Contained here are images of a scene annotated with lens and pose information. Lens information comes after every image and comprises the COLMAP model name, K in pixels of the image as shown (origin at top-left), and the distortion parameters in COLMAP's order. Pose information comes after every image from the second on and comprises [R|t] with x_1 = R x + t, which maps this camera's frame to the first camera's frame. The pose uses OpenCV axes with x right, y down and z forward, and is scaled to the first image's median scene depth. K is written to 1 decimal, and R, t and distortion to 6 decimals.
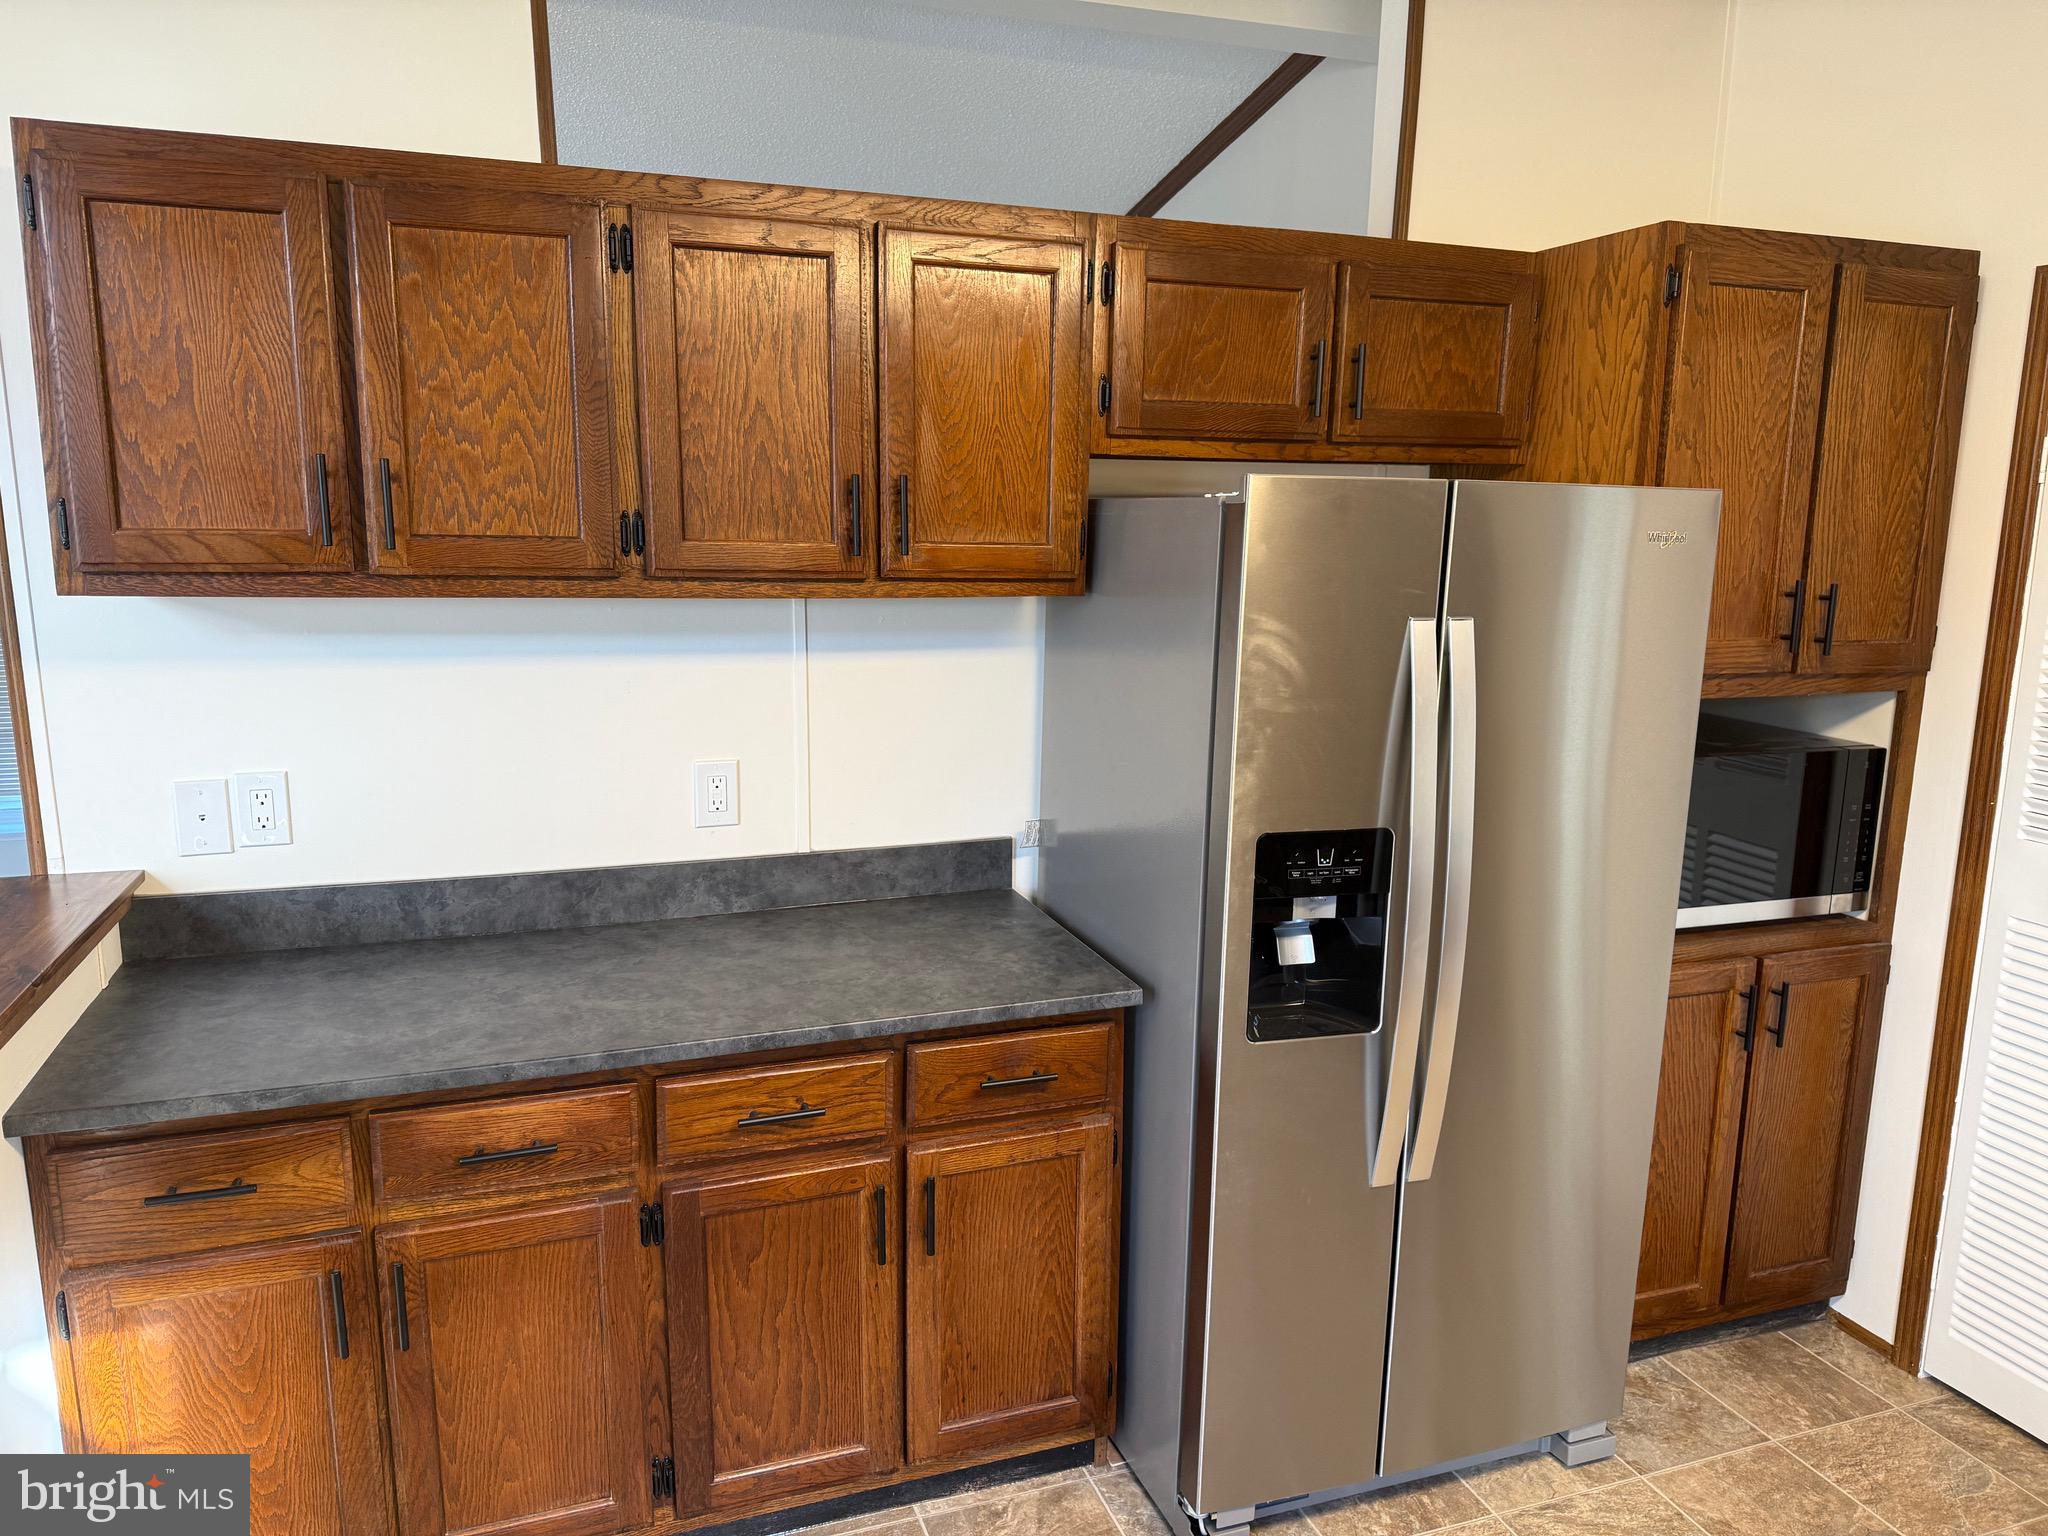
lens RADIAL K [[1439.1, 0, 1026.5], [0, 1439.1, 764.7], [0, 0, 1]] dist [0.072250, -0.093722]
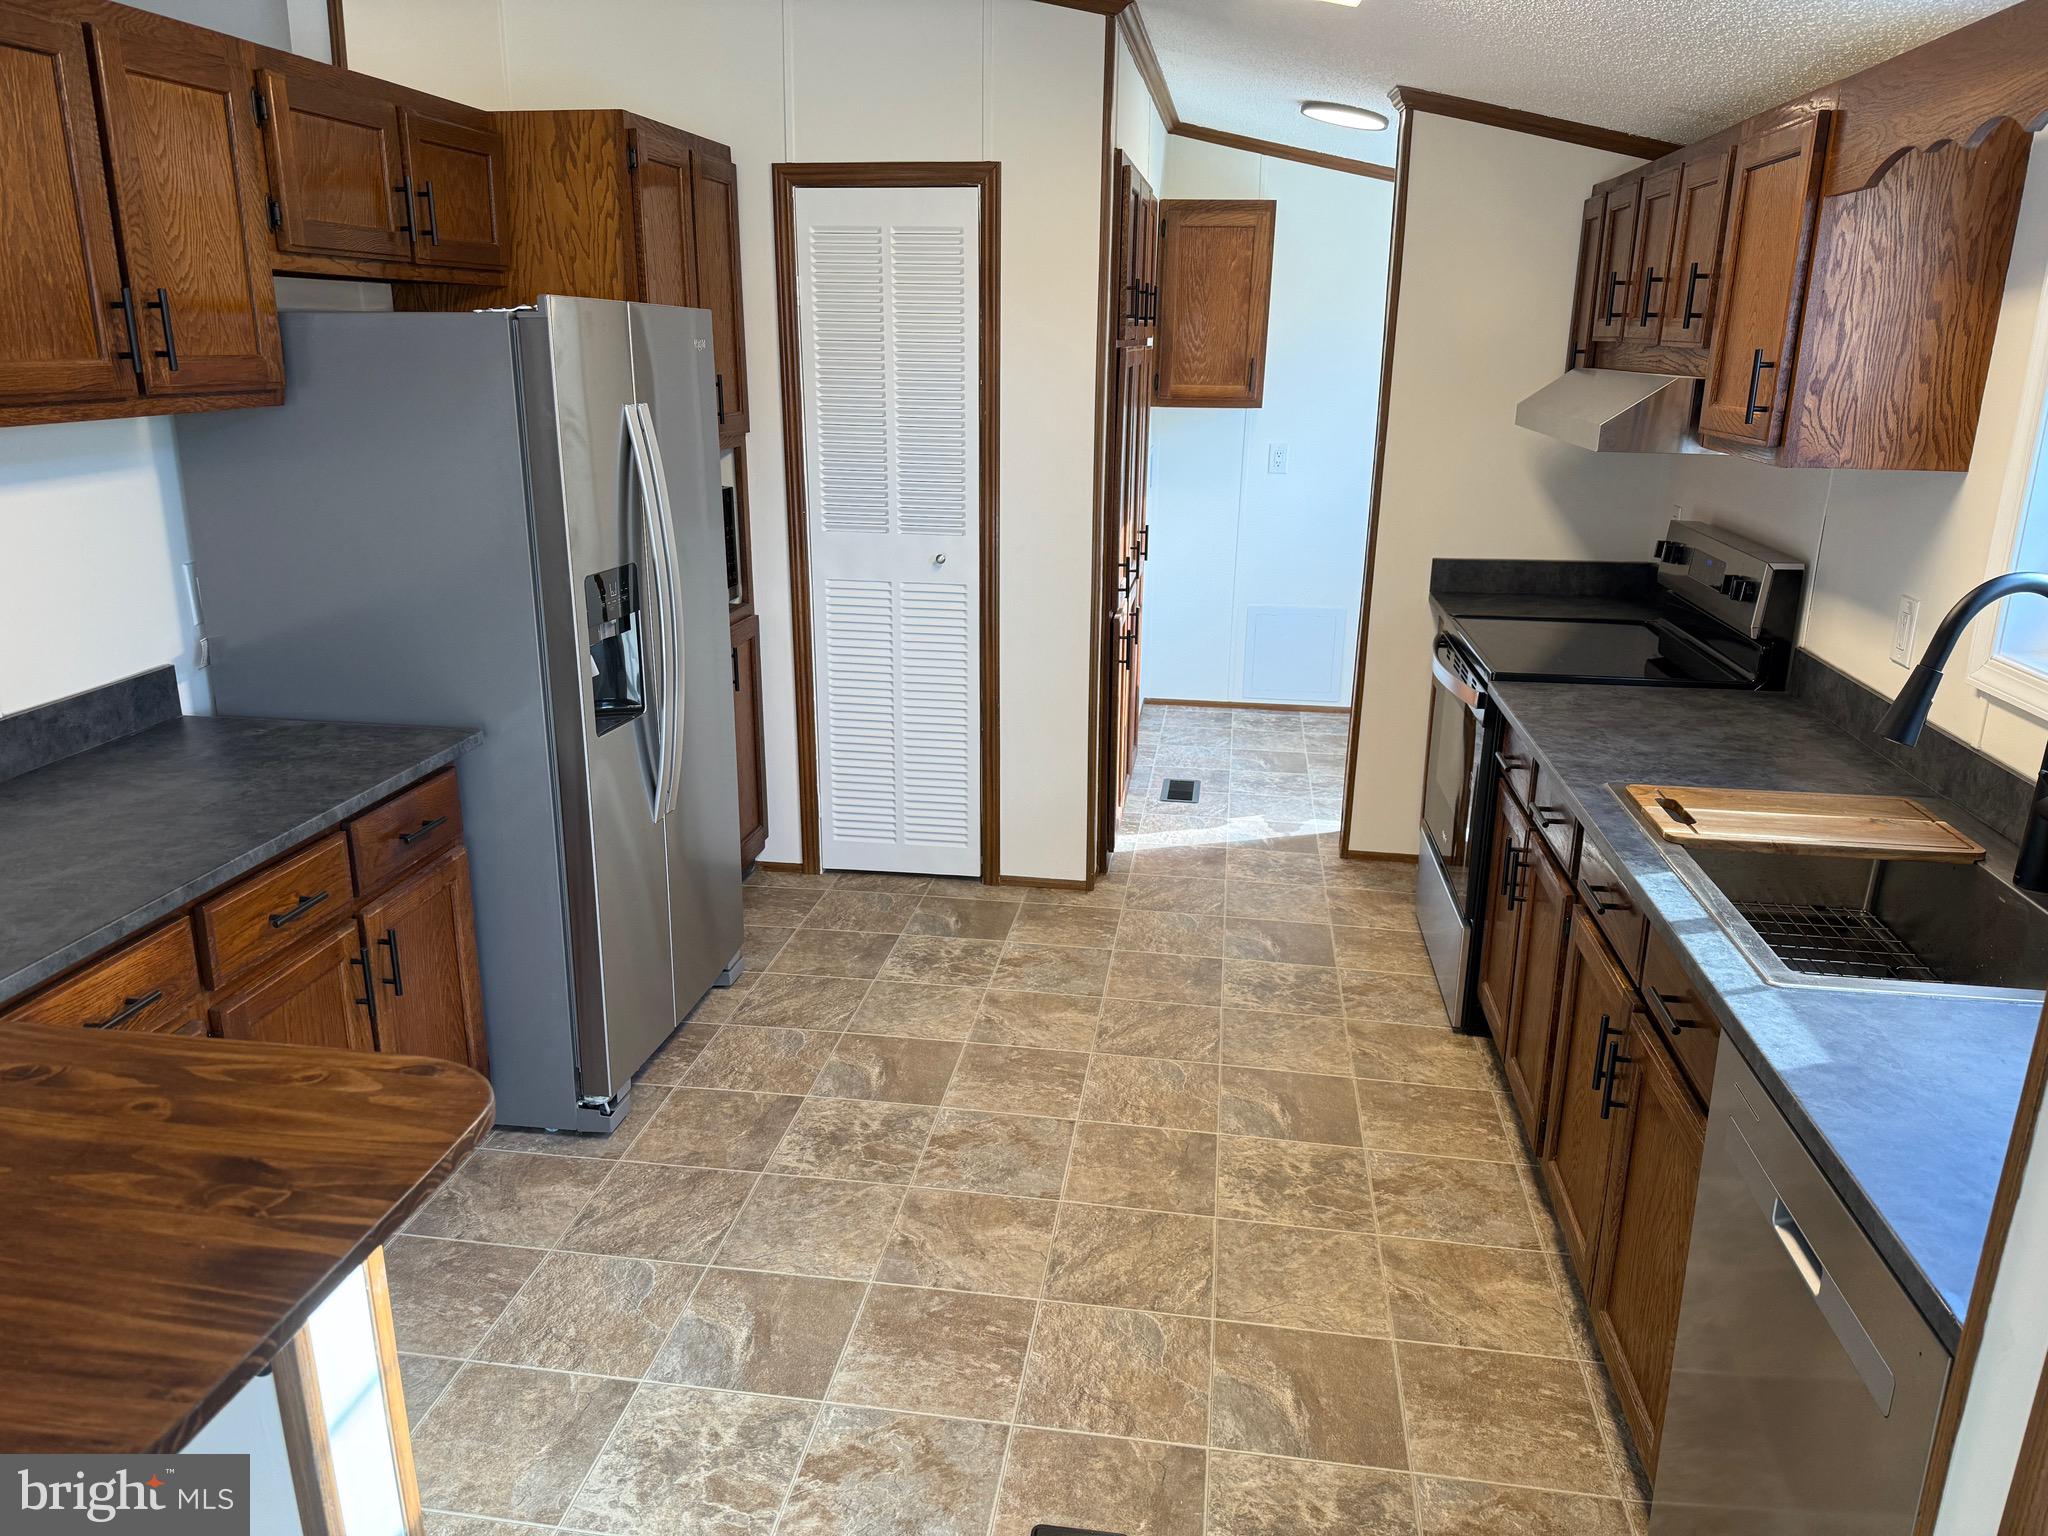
lens RADIAL K [[1439.1, 0, 1017.9], [0, 1439.1, 759.6], [0, 0, 1]] dist [0.072250, -0.093722]
pose [[0.474226, -0.259129, 0.841405, -0.674733], [0.161363, 0.965097, 0.206277, 0.000497], [-0.865489, 0.037950, 0.499488, -0.000729]]
